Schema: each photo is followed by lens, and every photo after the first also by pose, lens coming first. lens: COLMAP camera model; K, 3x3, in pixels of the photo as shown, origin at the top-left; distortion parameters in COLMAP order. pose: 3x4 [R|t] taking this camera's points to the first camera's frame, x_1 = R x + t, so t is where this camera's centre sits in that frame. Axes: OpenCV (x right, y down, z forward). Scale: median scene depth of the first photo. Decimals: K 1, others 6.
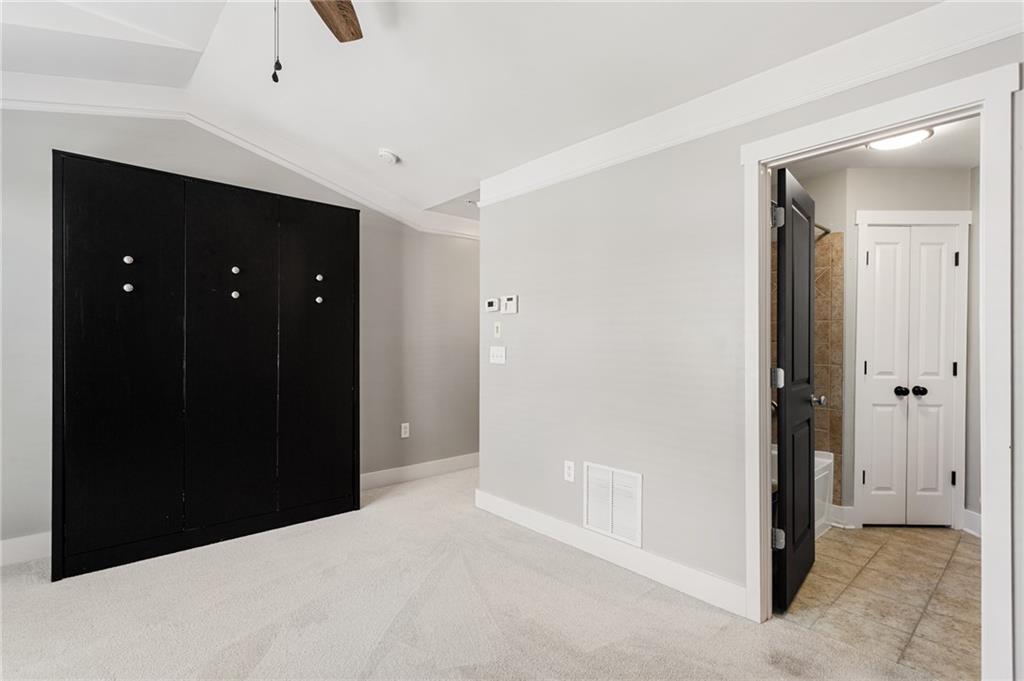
lens RADIAL K [[489.9, 0, 502.5], [0, 489.9, 345.4], [0, 0, 1]] dist [0.004337, 0.001929]
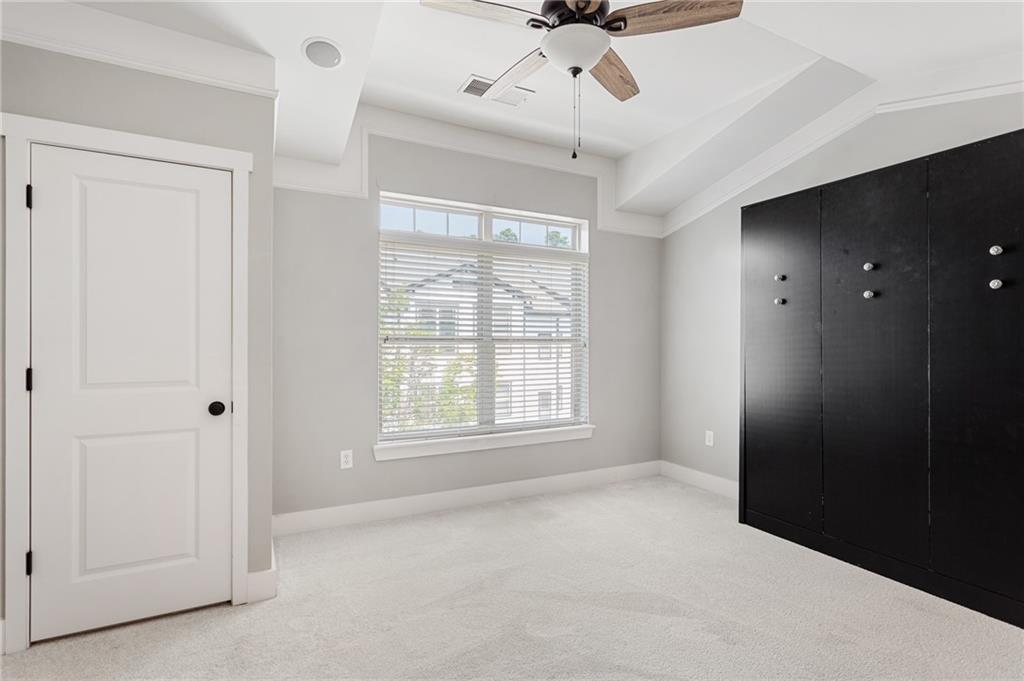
lens RADIAL K [[489.9, 0, 507.3], [0, 489.9, 345.1], [0, 0, 1]] dist [0.004337, 0.001929]
pose [[-0.256639, -0.002806, -0.966503, 0.651395], [-0.007202, 0.999974, -0.000991, -0.006908], [0.966481, 0.006707, -0.256652, 0.820856]]
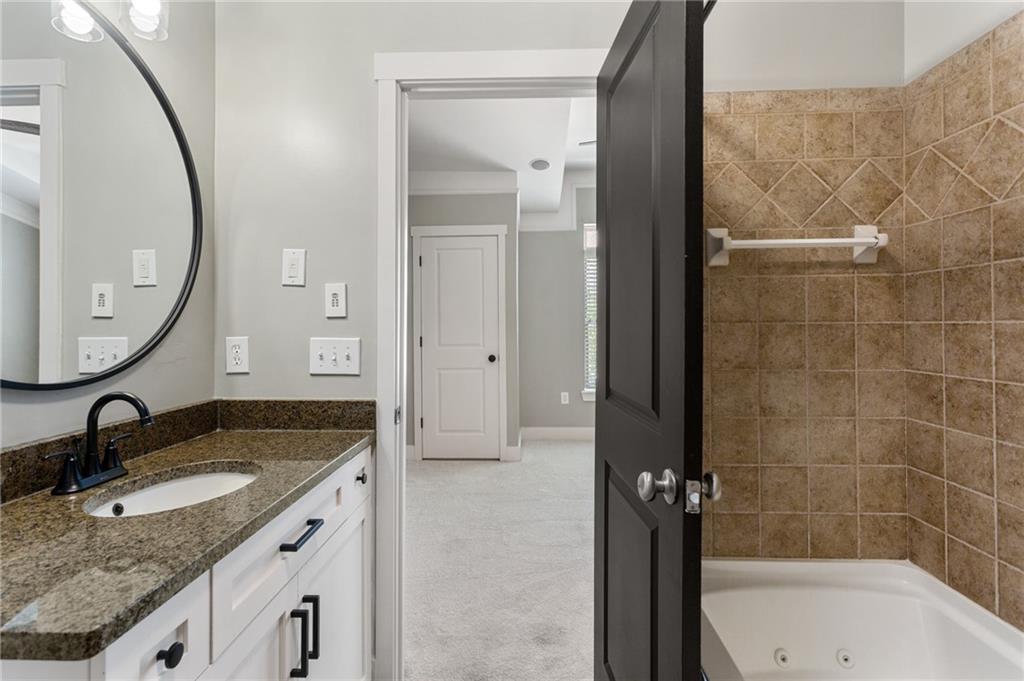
lens RADIAL K [[489.9, 0, 512.5], [0, 489.9, 331.5], [0, 0, 1]] dist [0.004337, 0.001929]
pose [[-0.699848, 0.010262, -0.714218, 0.703076], [0.002626, 0.999927, 0.011795, -0.006705], [0.714287, 0.006379, -0.699824, 0.880026]]
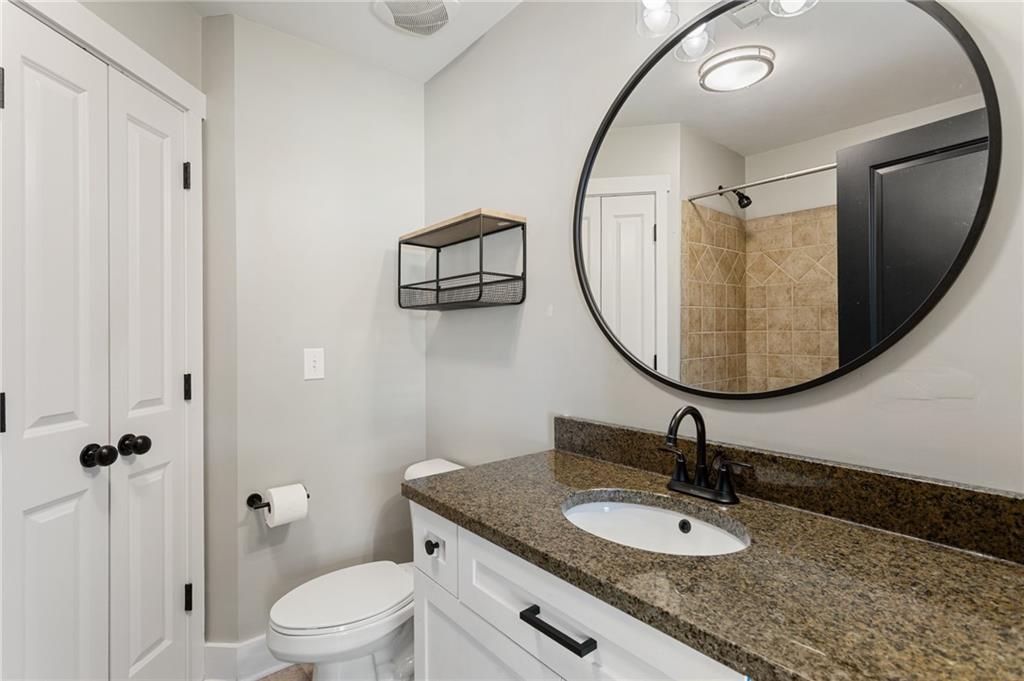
lens RADIAL K [[489.9, 0, 508.8], [0, 489.9, 338.4], [0, 0, 1]] dist [0.004337, 0.001929]
pose [[0.044148, -0.015134, 0.998910, 0.415034], [0.001214, 0.999885, 0.015095, -0.010866], [-0.999024, 0.000547, 0.044162, 0.634617]]
